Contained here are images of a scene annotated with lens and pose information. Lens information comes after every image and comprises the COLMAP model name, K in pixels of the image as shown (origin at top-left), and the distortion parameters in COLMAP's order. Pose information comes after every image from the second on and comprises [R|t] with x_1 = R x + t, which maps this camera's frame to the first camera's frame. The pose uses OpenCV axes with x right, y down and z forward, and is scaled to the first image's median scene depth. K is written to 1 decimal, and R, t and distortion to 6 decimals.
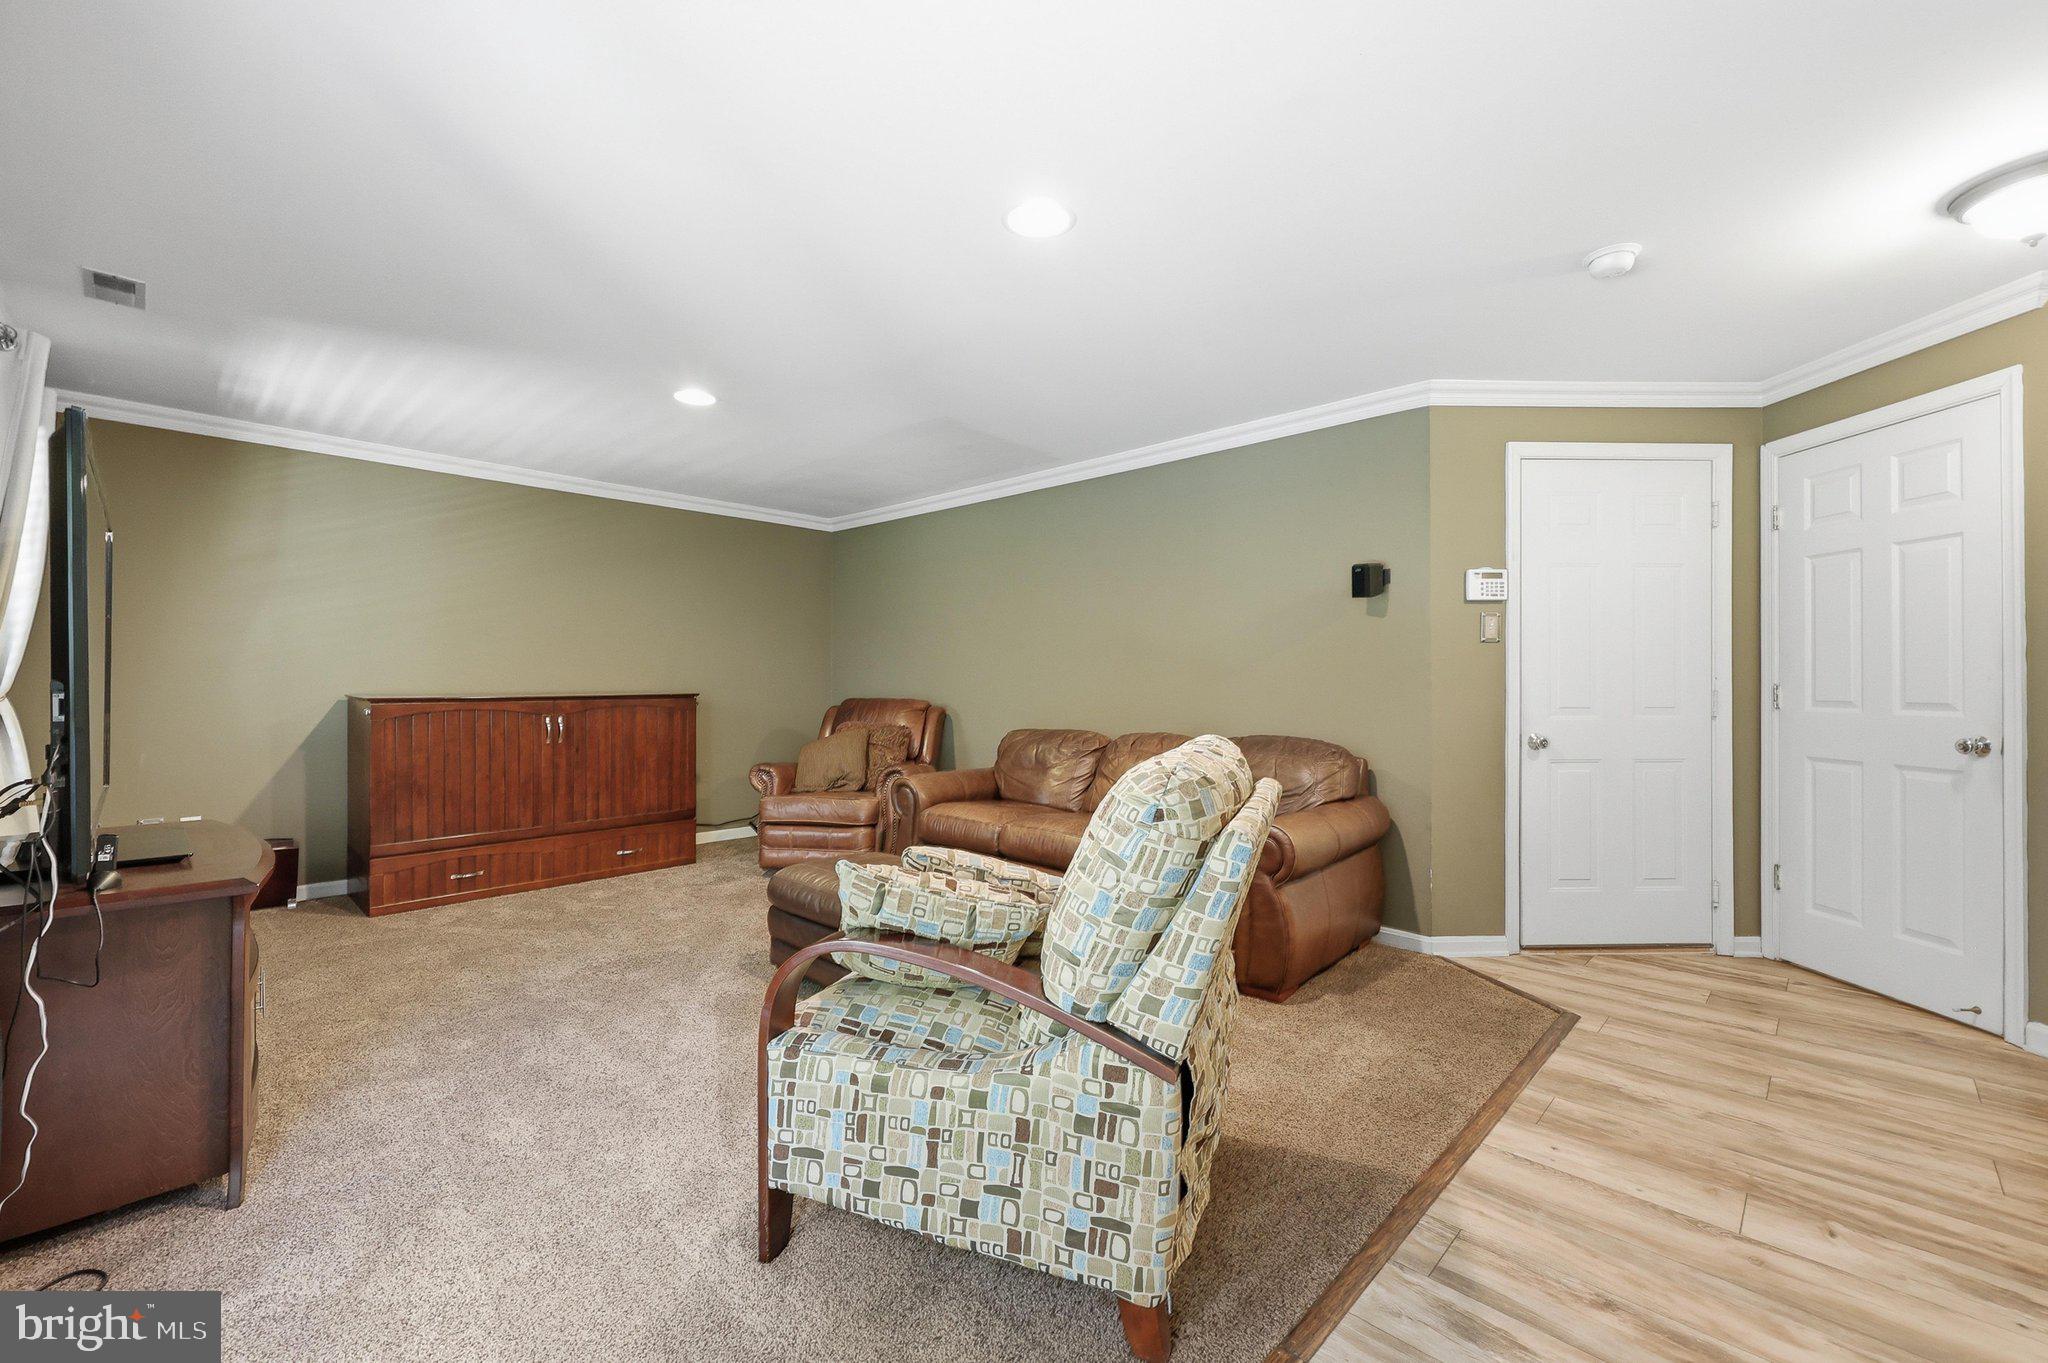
lens RADIAL K [[847.3, 0, 1024.2], [0, 847.3, 676.2], [0, 0, 1]] dist [-0.001314, 0.000142]
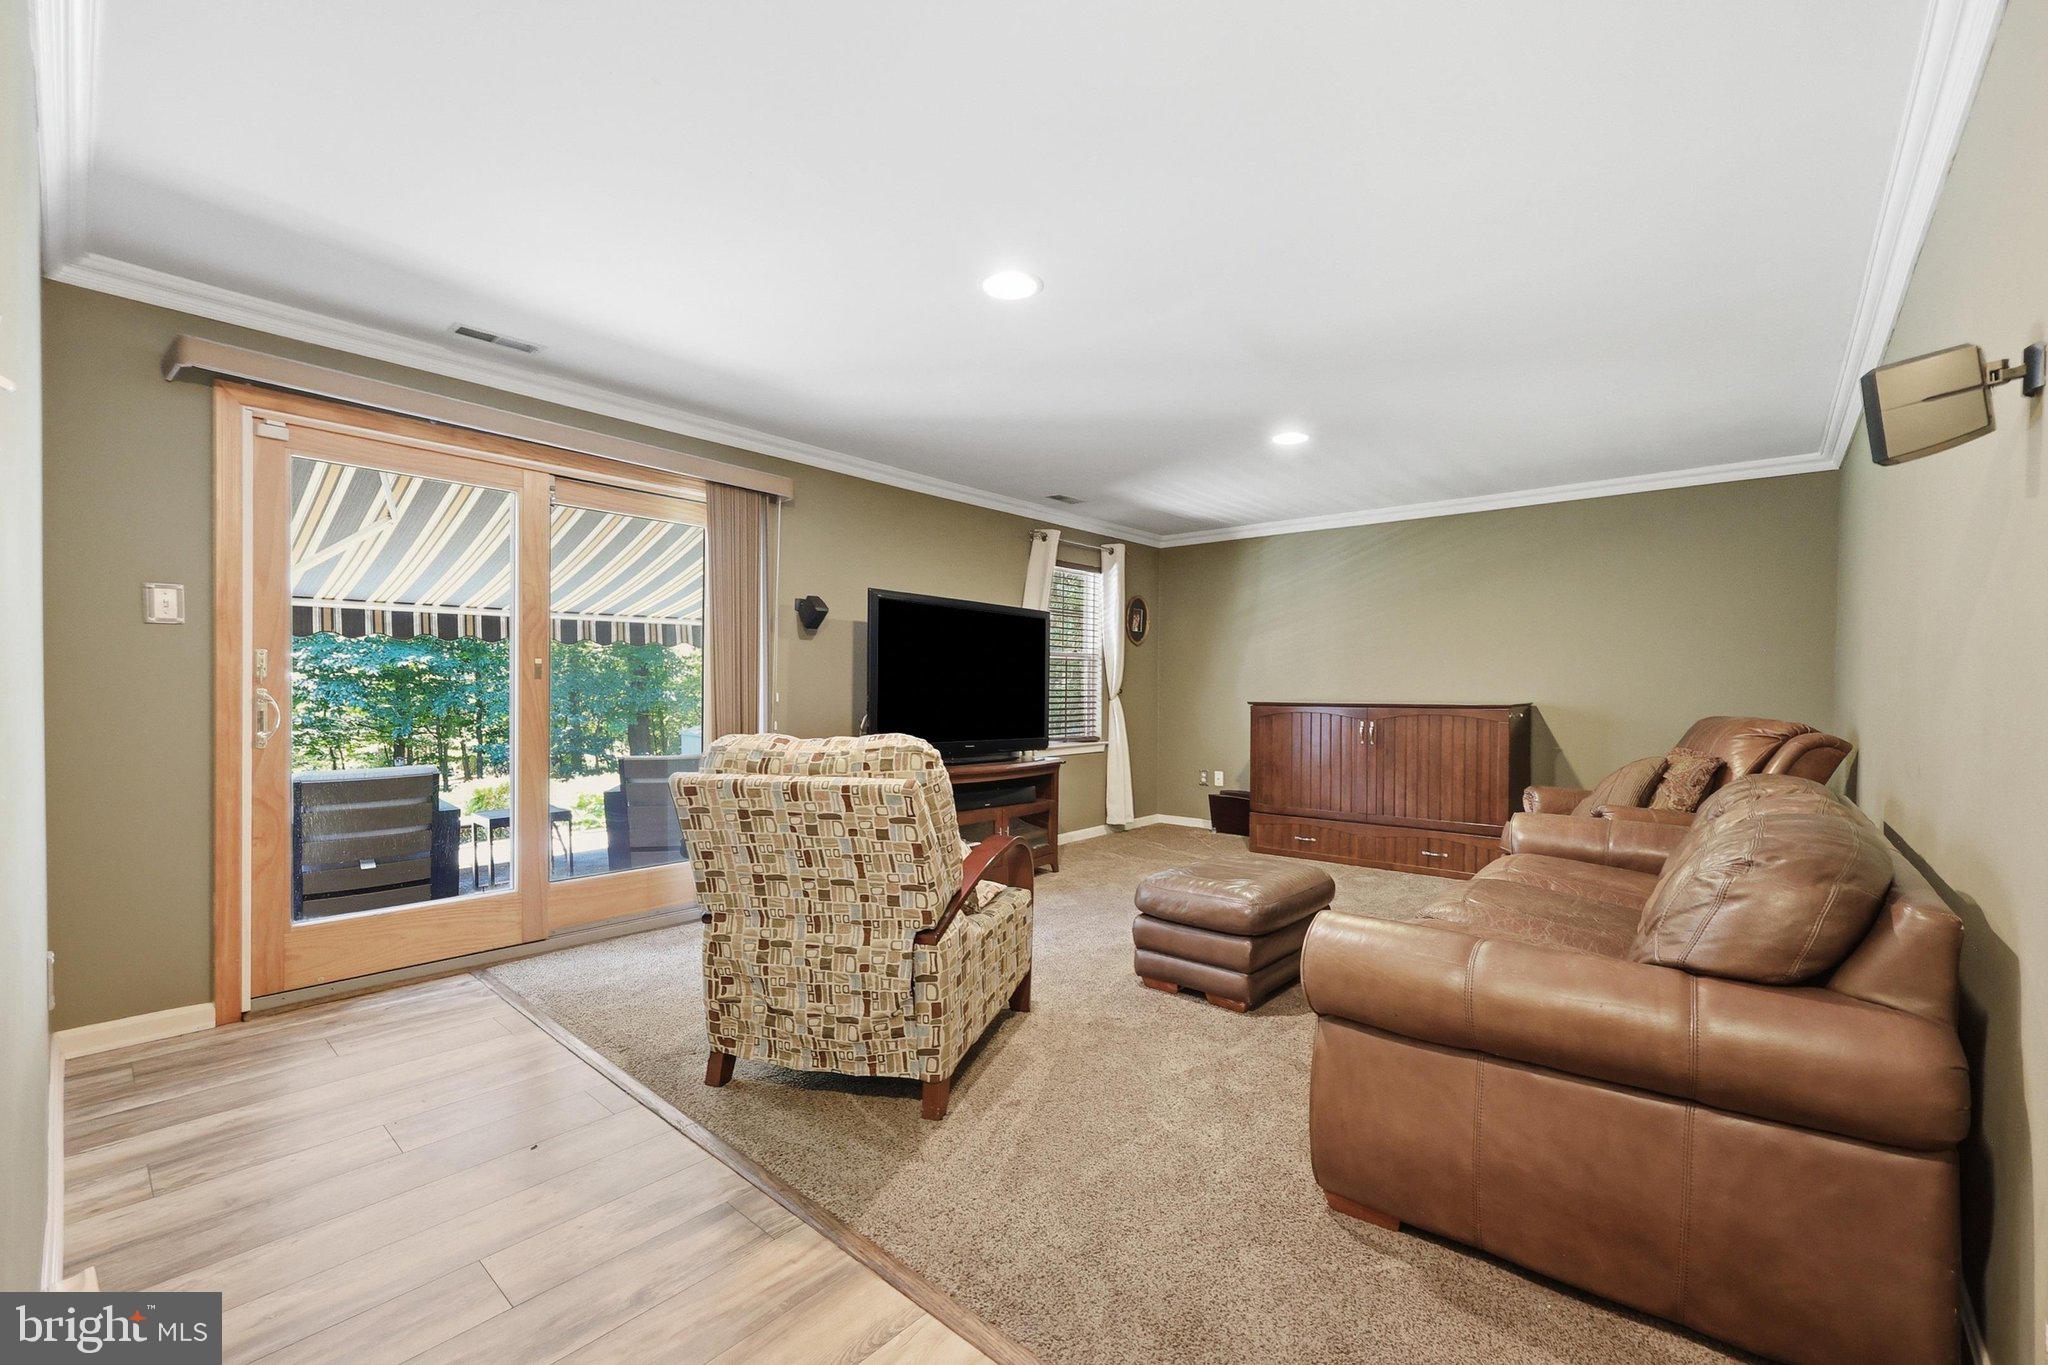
lens RADIAL K [[834.1, 0, 1023.5], [0, 834.1, 696.9], [0, 0, 1]] dist [-0.000738, -0.000012]
pose [[0.047714, 0.006180, -0.998842, 0.573483], [0.000901, 0.999980, 0.006230, 0.006531], [0.998861, -0.001197, 0.047708, 0.476332]]
